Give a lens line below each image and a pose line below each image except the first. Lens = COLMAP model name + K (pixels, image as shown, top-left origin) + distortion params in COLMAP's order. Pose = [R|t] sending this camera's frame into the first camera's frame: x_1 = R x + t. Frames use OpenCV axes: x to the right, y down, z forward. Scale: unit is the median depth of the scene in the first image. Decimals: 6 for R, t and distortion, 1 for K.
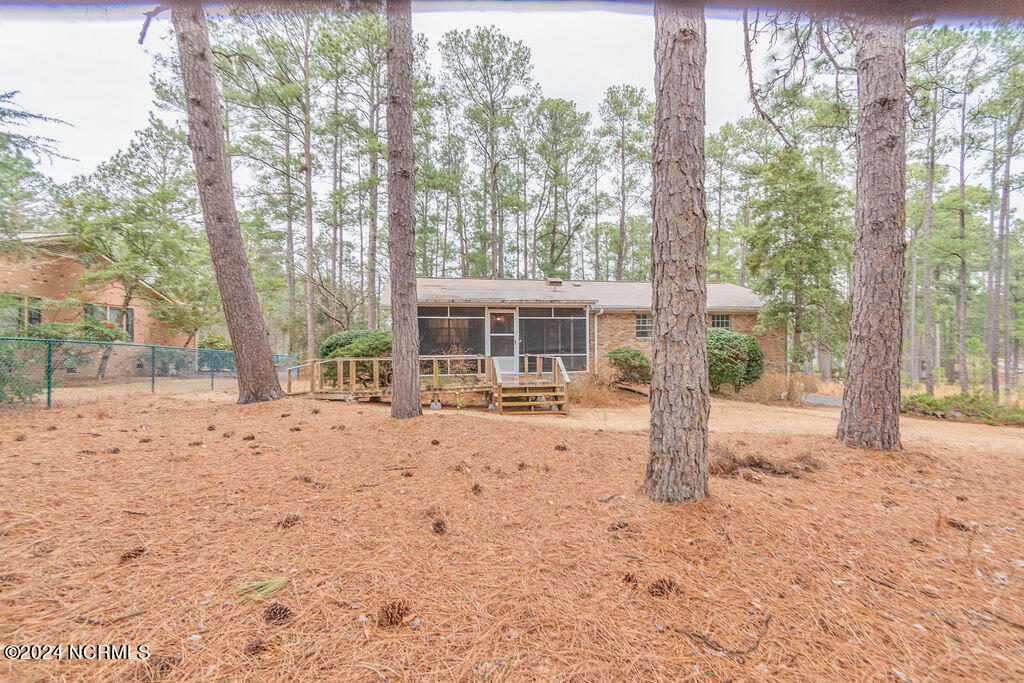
lens RADIAL K [[455.7, 0, 516.1], [0, 455.7, 347.7], [0, 0, 1]] dist [0.013415, -0.014829]
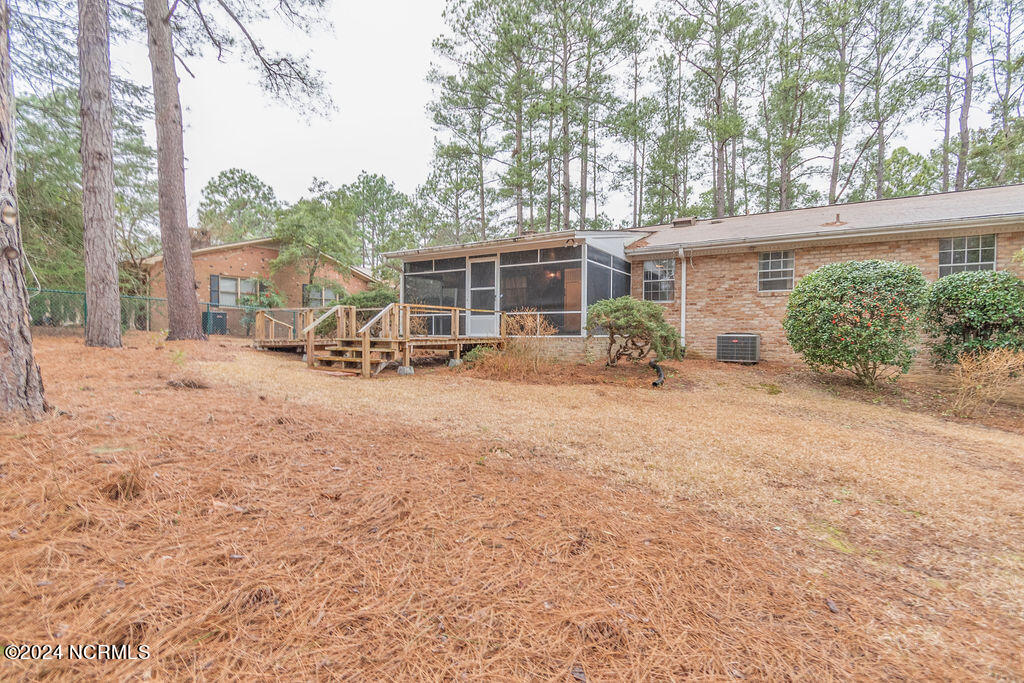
lens RADIAL K [[455.7, 0, 516.1], [0, 455.7, 347.7], [0, 0, 1]] dist [0.013415, -0.014829]
pose [[0.746278, 0.036072, -0.664656, 0.561262], [-0.014125, 0.999164, 0.038367, 0.044871], [0.665485, -0.019244, 0.746163, 0.423066]]
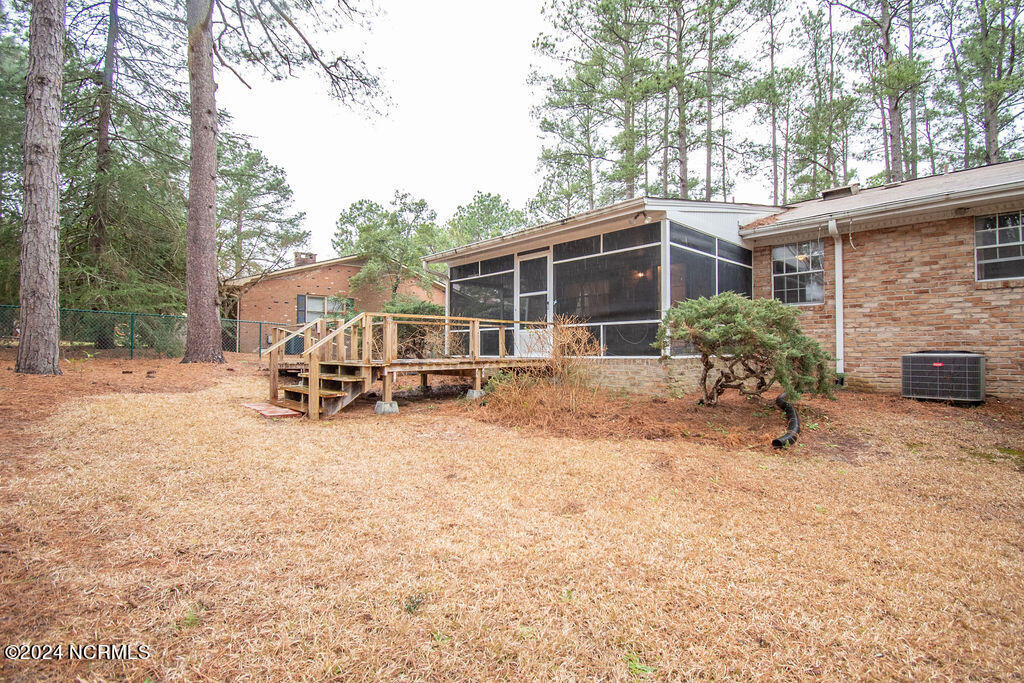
lens RADIAL K [[467.5, 0, 517.8], [0, 467.5, 346.2], [0, 0, 1]] dist [0.012494, -0.020849]
pose [[0.543876, 0.001441, -0.839164, 0.488912], [-0.005935, 0.999980, -0.002129, 0.043231], [0.839145, 0.006139, 0.543874, 0.634119]]
